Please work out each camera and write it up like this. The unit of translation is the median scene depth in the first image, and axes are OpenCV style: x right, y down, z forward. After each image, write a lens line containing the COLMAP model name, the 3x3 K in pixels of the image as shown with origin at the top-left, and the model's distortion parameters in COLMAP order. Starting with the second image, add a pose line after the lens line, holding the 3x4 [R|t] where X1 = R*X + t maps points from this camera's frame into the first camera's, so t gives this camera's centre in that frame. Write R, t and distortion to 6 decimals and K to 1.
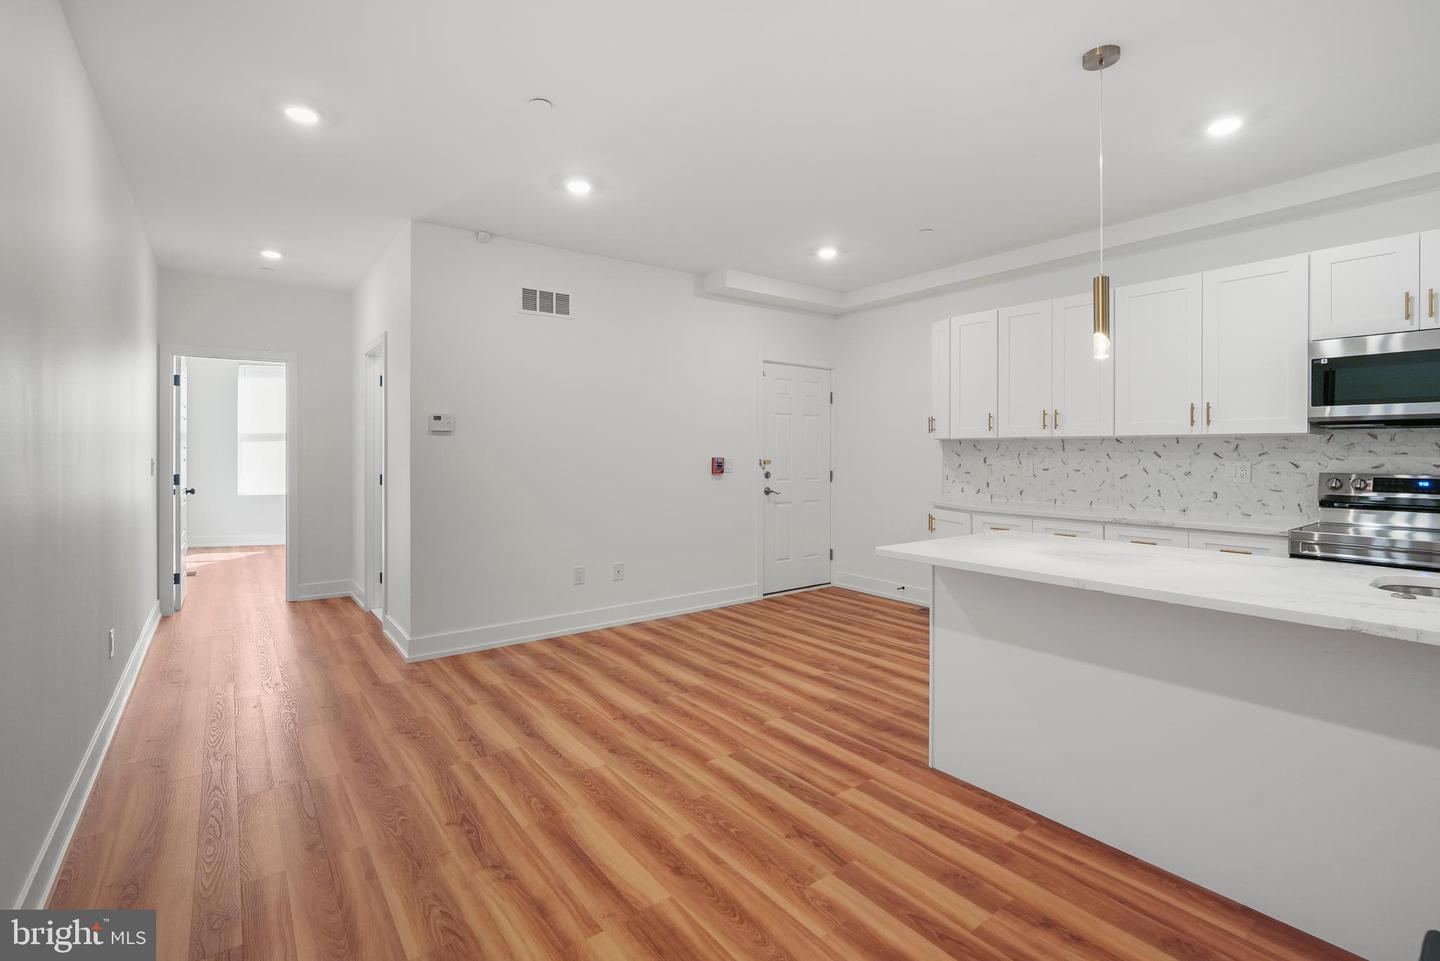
lens RADIAL K [[652.1, 0, 724.1], [0, 652.1, 457.2], [0, 0, 1]] dist [-0.019507, 0.005667]
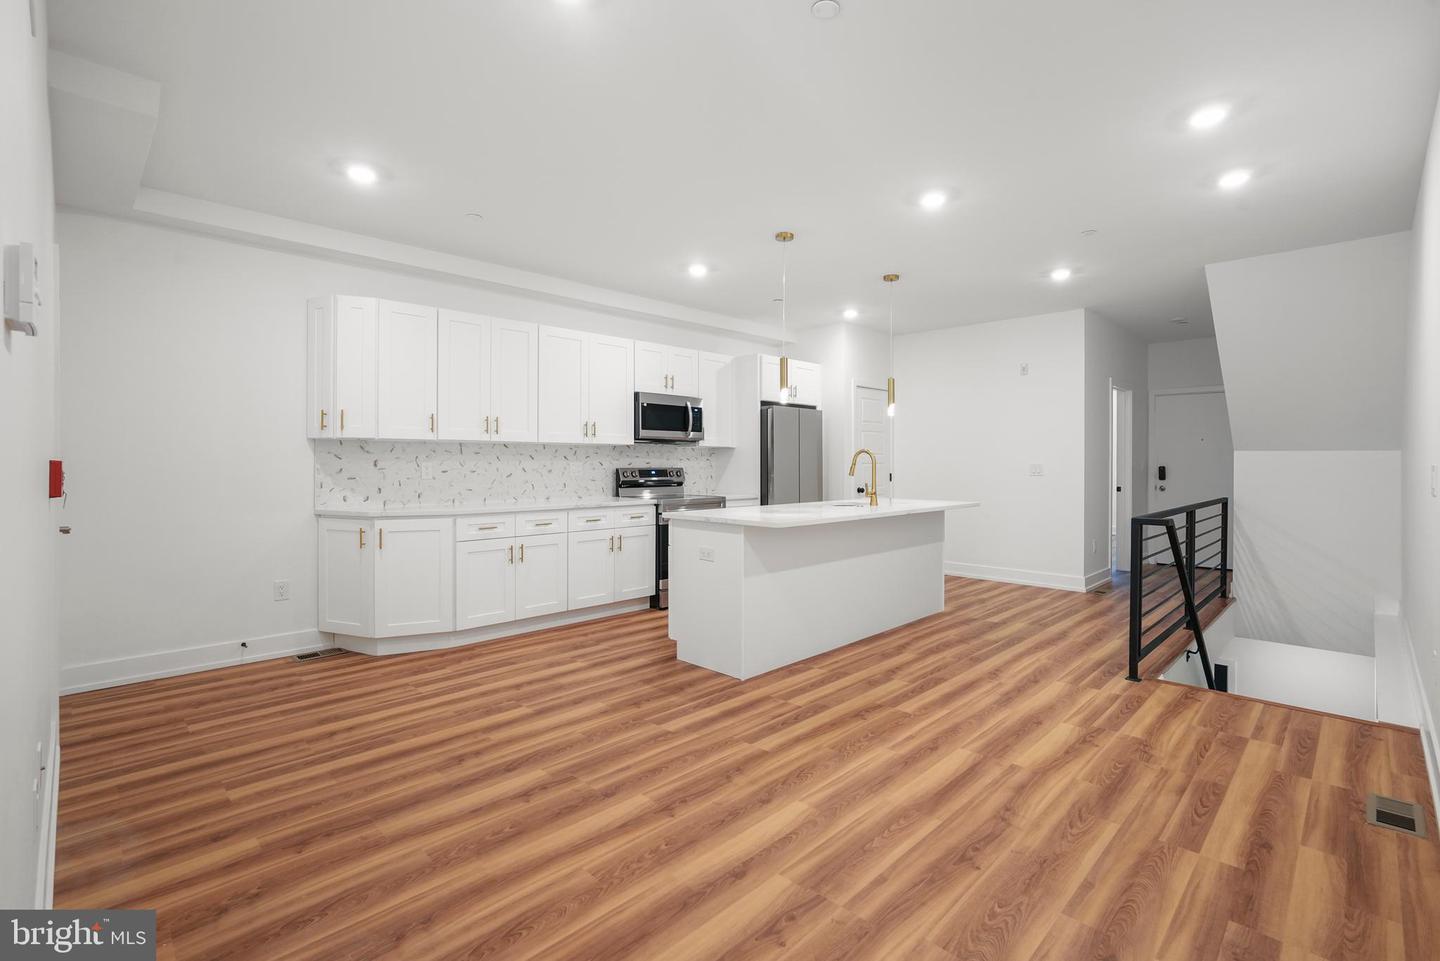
lens RADIAL K [[652.1, 0, 720.6], [0, 652.1, 470.2], [0, 0, 1]] dist [-0.019507, 0.005667]
pose [[-0.127242, -0.013881, 0.991775, -0.920006], [0.007081, 0.999864, 0.014902, 0.006613], [-0.991846, 0.008919, -0.127126, 1.072172]]
